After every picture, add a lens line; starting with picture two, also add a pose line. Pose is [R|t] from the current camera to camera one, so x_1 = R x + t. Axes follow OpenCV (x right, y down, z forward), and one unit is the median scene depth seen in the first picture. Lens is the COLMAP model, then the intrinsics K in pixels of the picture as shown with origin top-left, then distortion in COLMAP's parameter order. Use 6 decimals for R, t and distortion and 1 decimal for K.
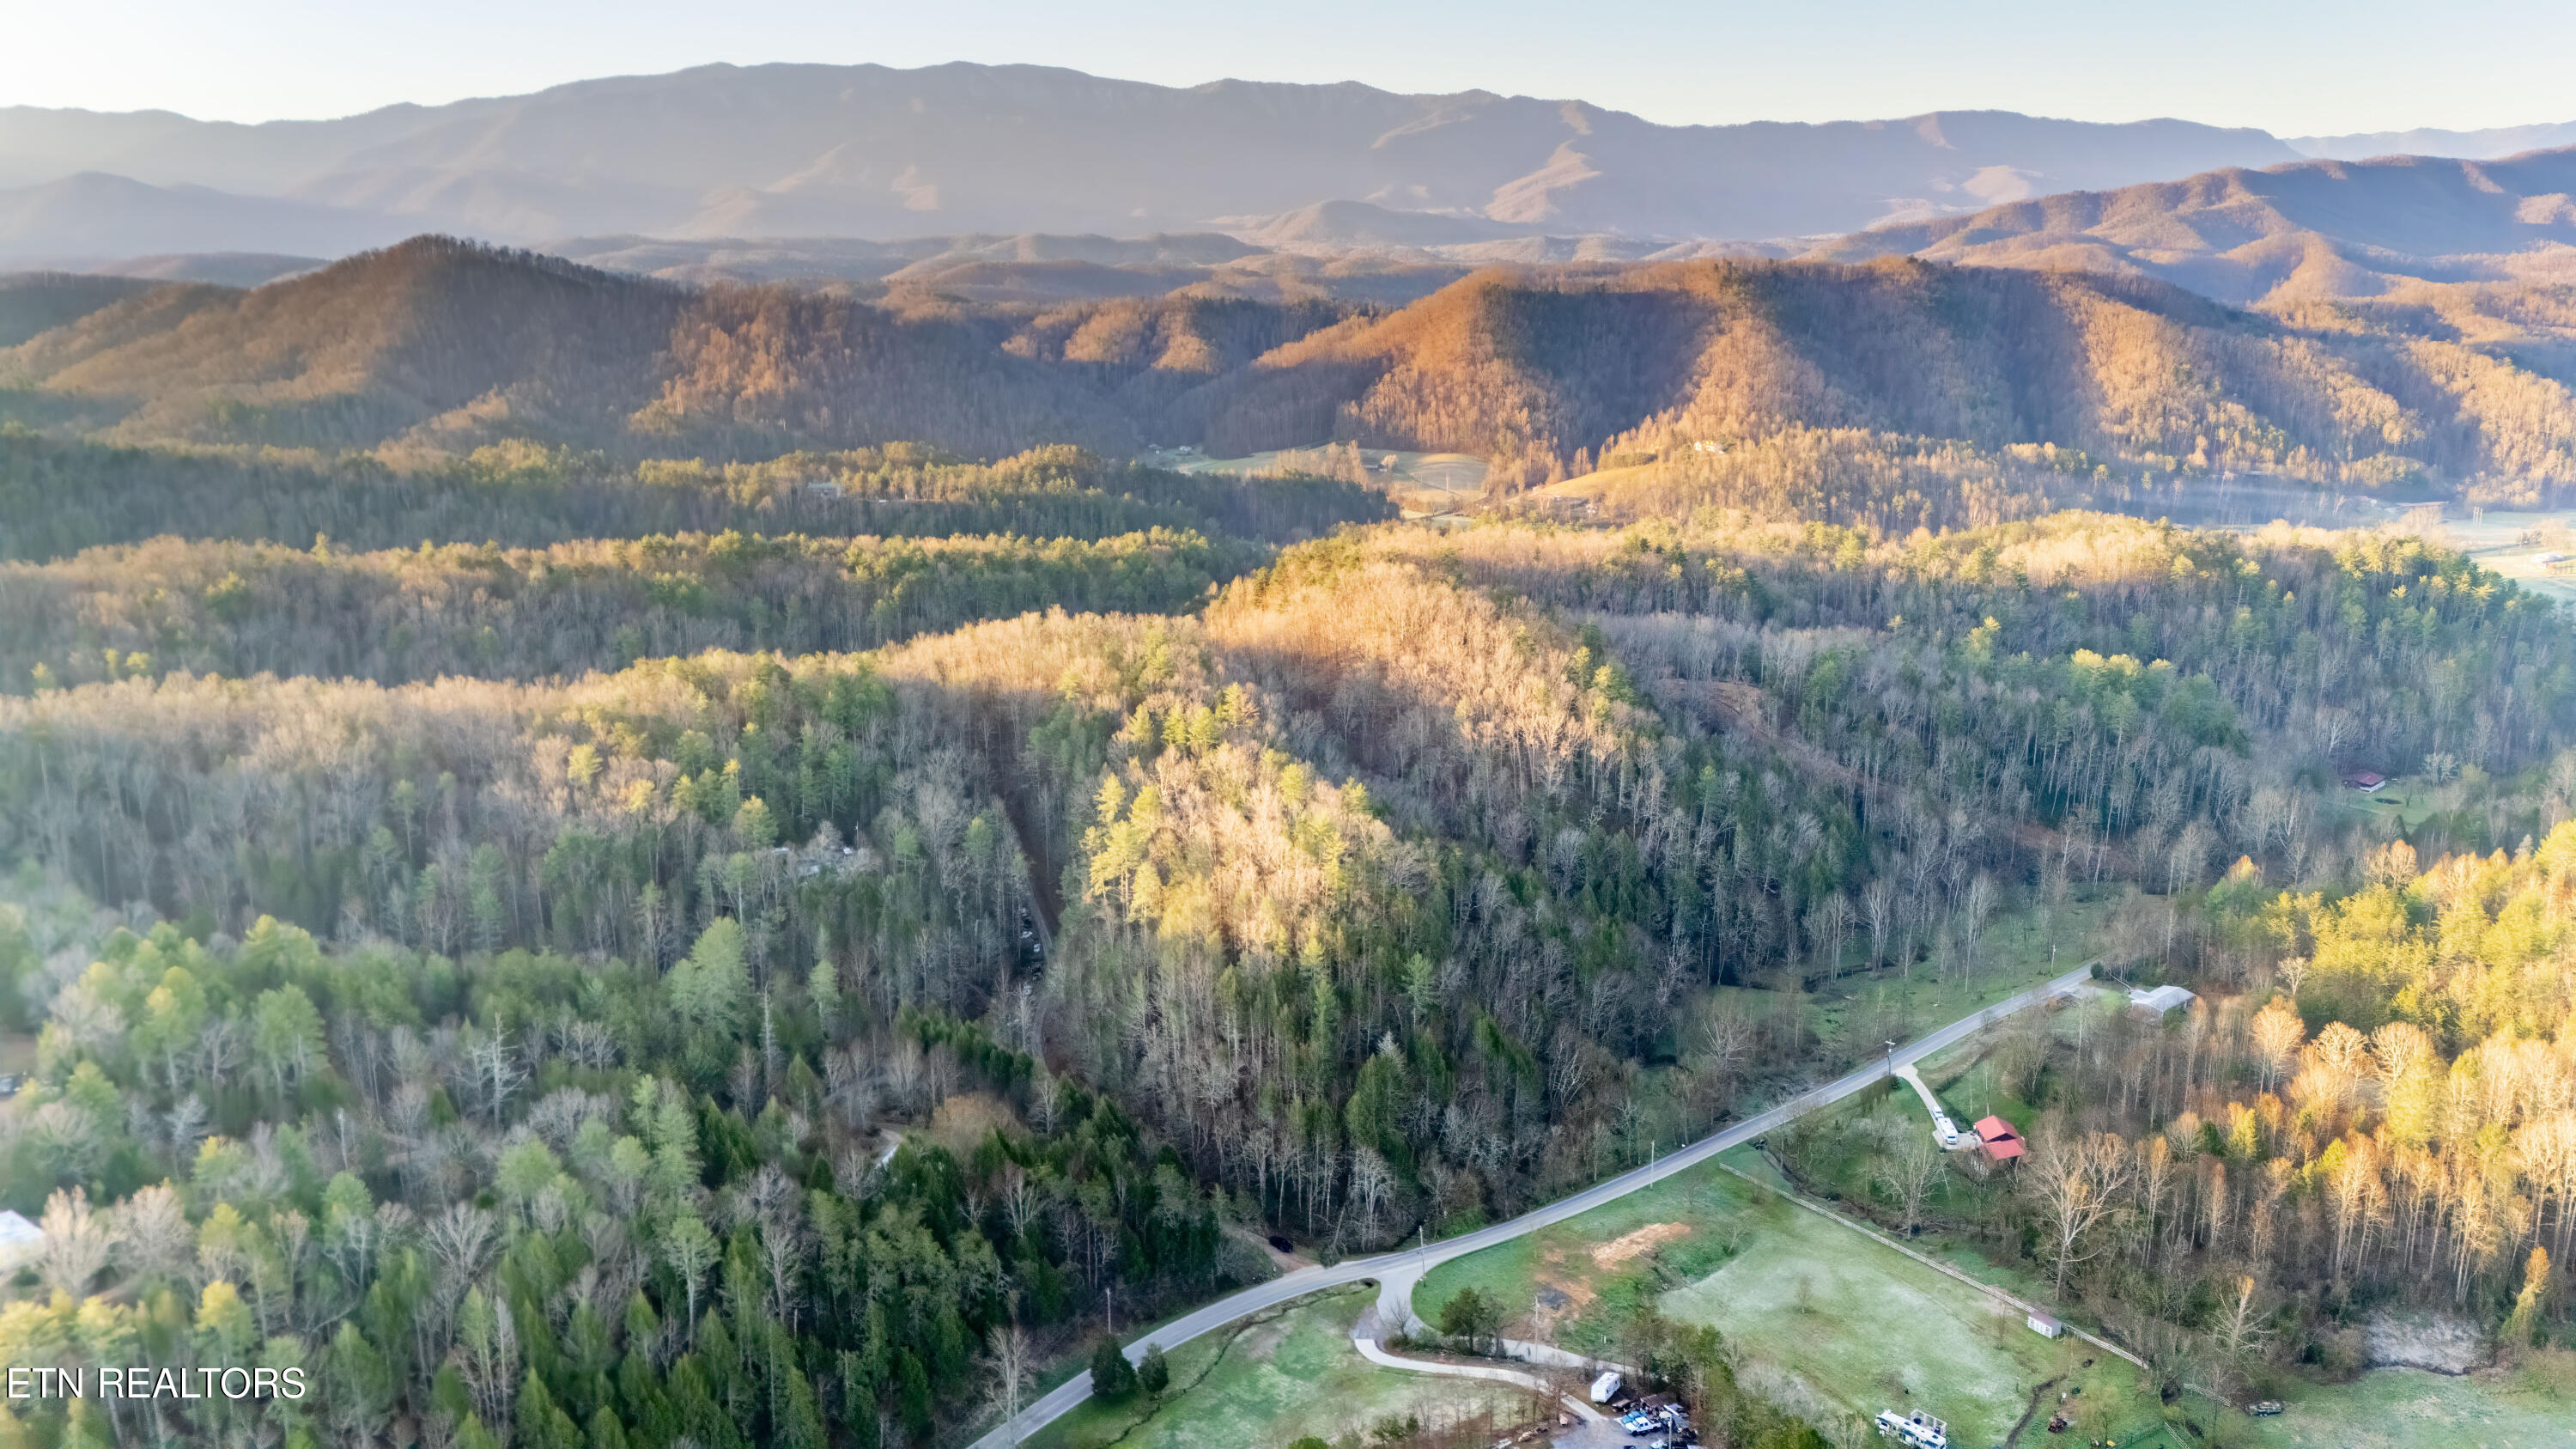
lens RADIAL K [[1891.3, 0, 1295.5], [0, 1891.3, 727.4], [0, 0, 1]] dist [0.084960, -0.081267]
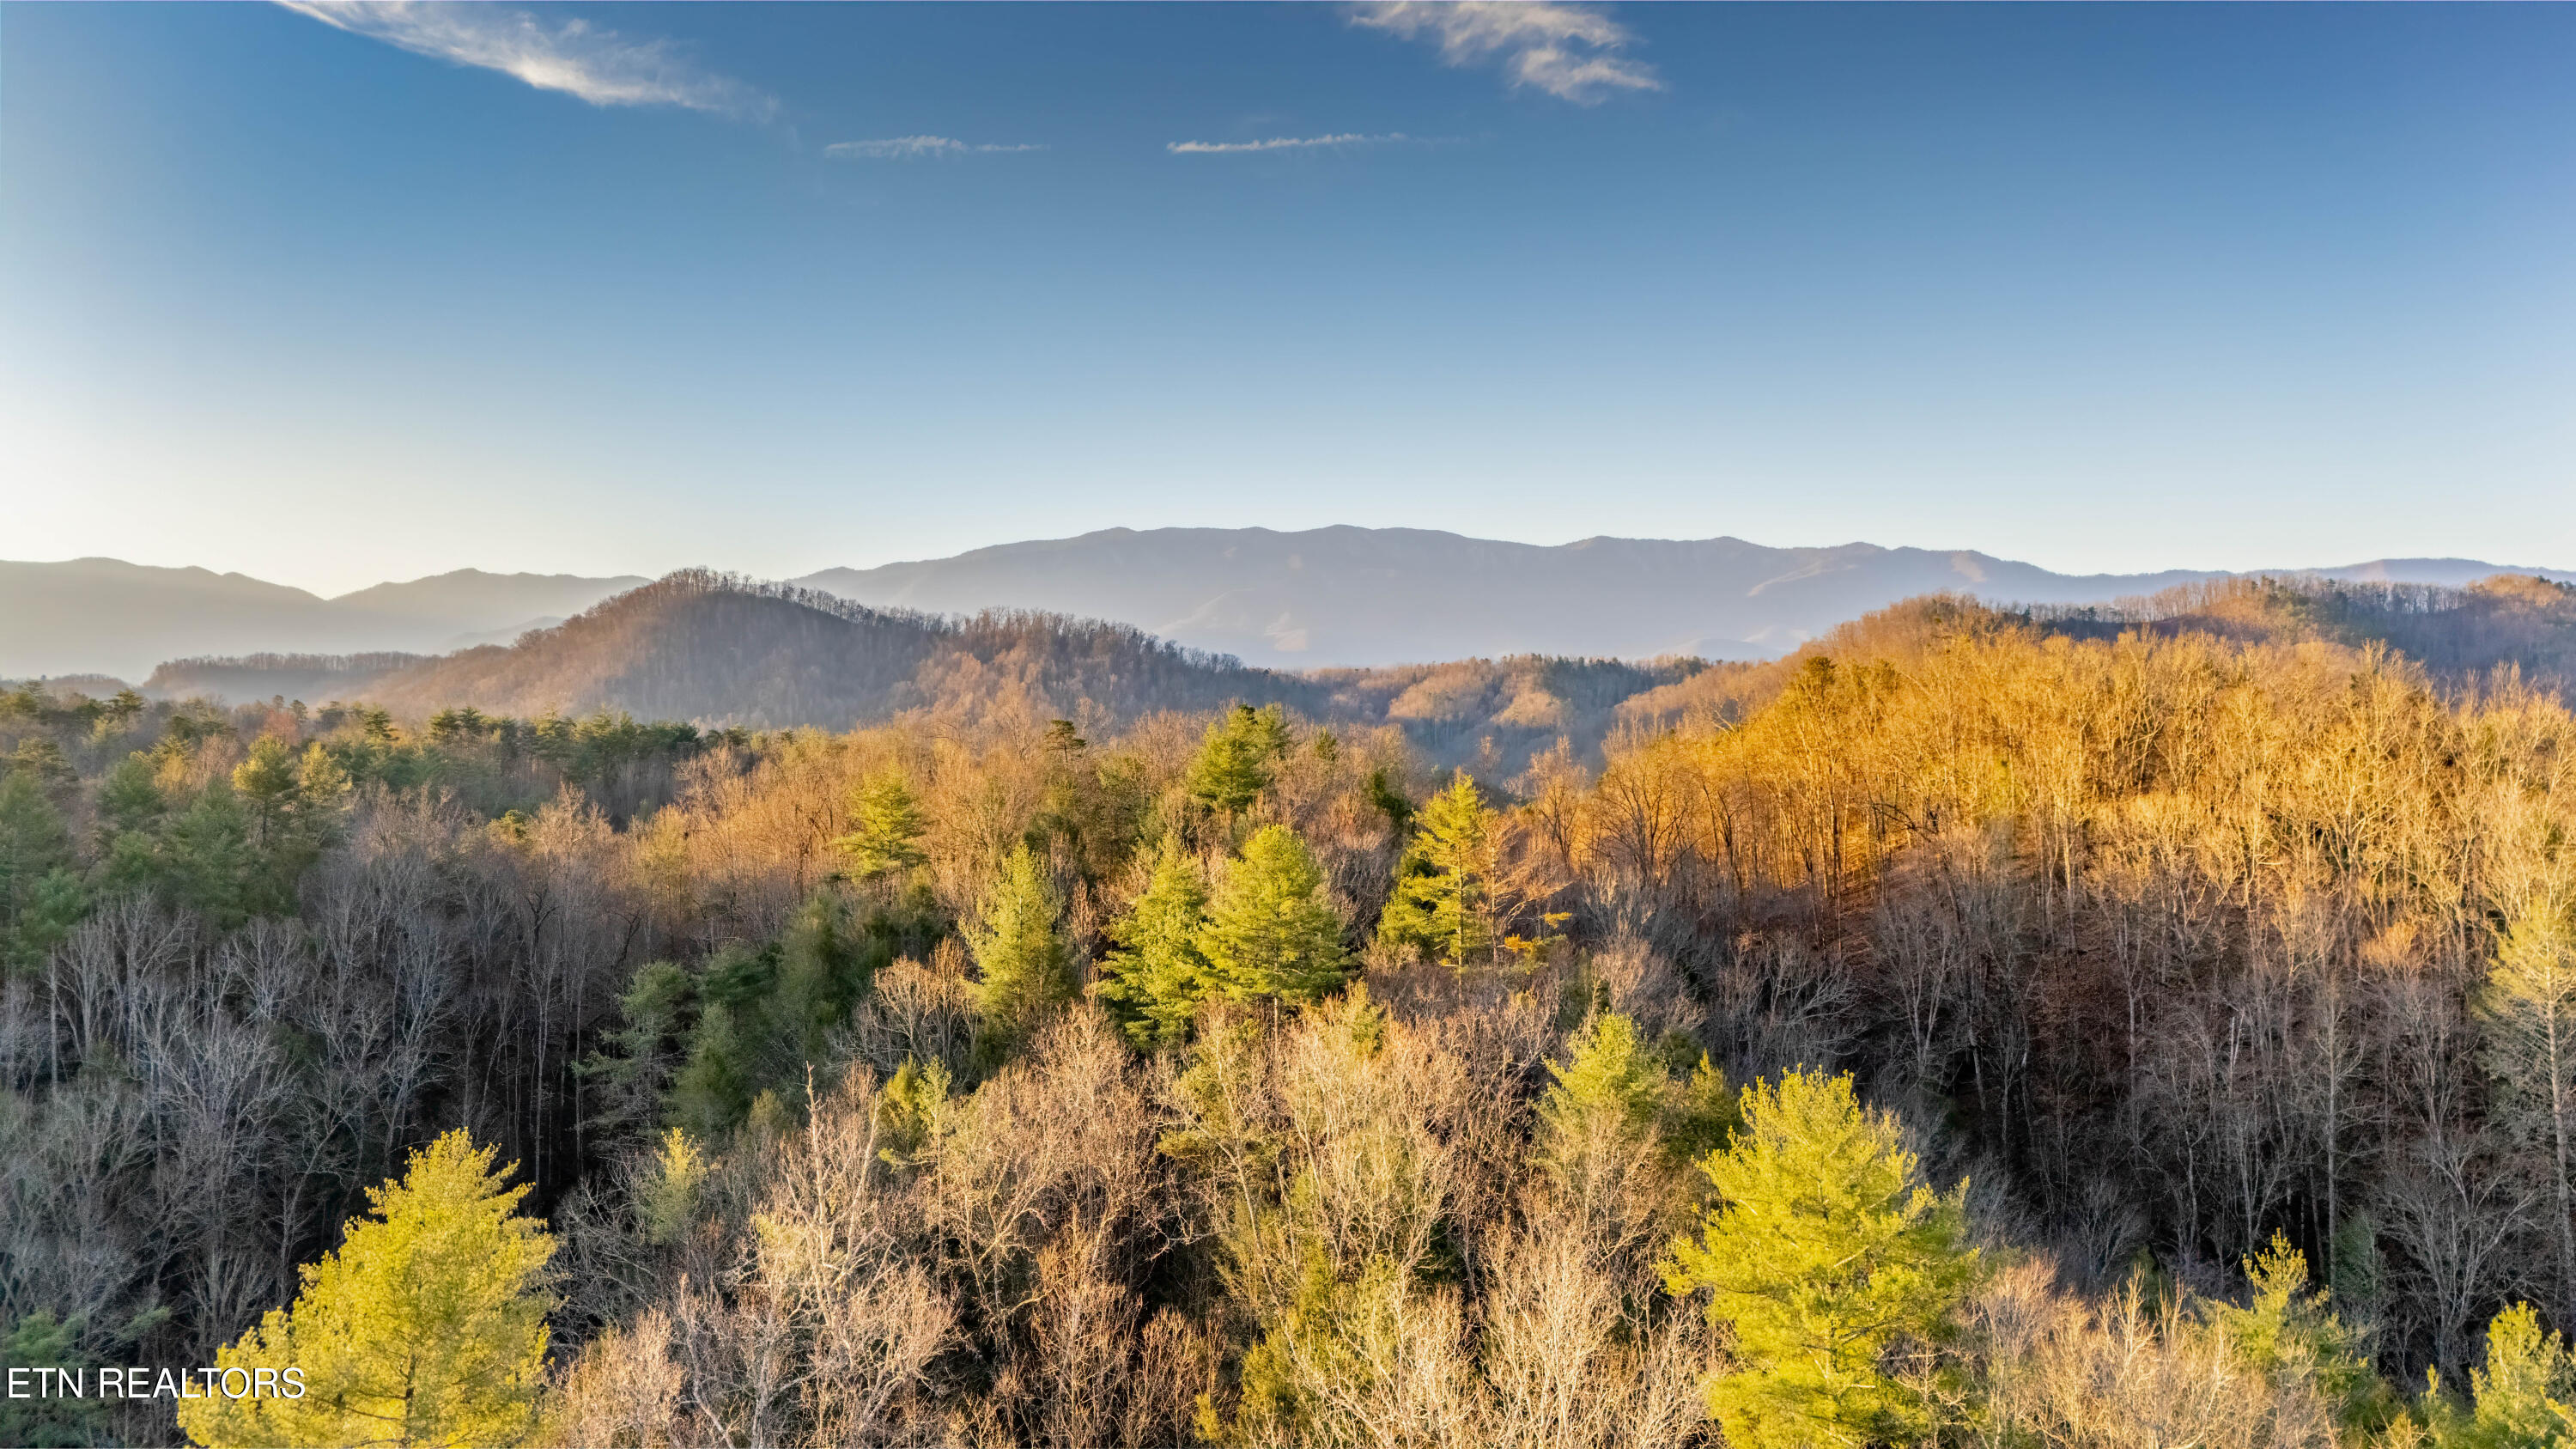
lens RADIAL K [[1891.3, 0, 1295.5], [0, 1891.3, 727.4], [0, 0, 1]] dist [0.084960, -0.081267]
pose [[0.981436, 0.009309, -0.191564, -0.008872], [-0.054566, 0.971097, -0.232366, 0.024210], [0.183864, 0.238505, 0.953577, 0.775621]]
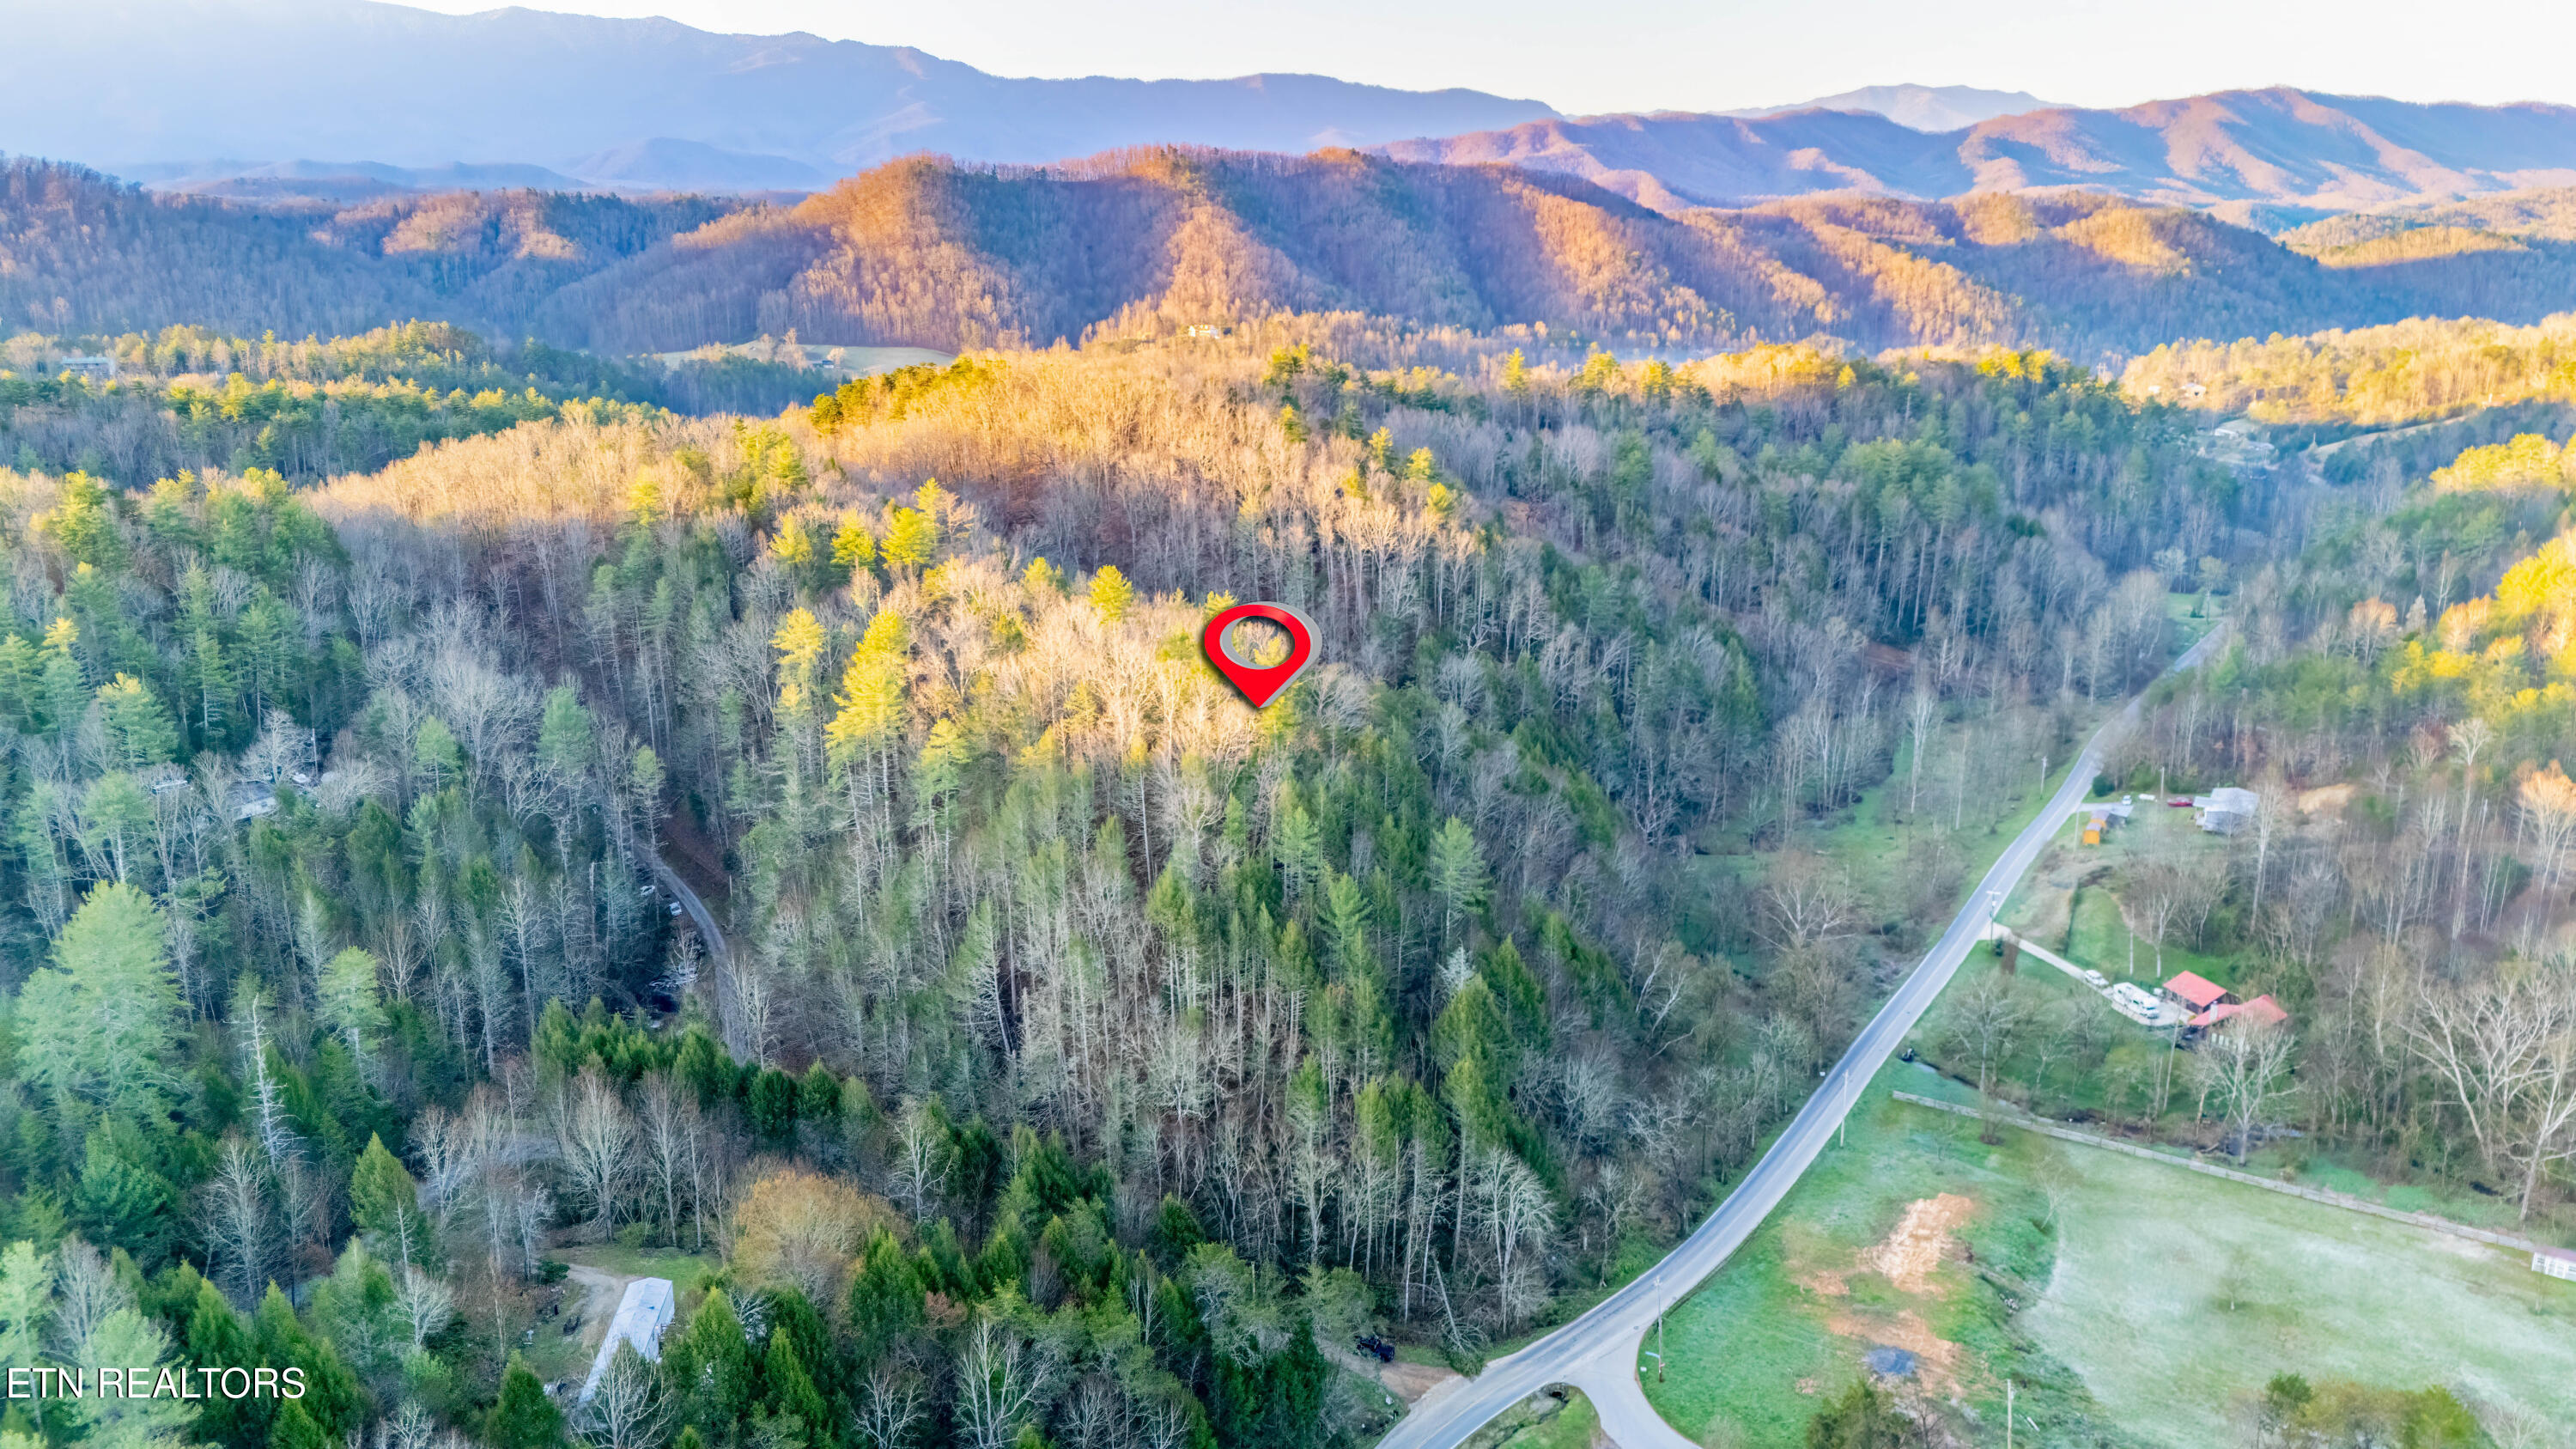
lens RADIAL K [[1891.3, 0, 1295.5], [0, 1891.3, 727.4], [0, 0, 1]] dist [0.084960, -0.081267]
pose [[0.943779, -0.079109, 0.320971, -0.130699], [0.073832, 0.996860, 0.028600, 0.052550], [-0.322226, -0.003294, 0.946657, 0.335921]]
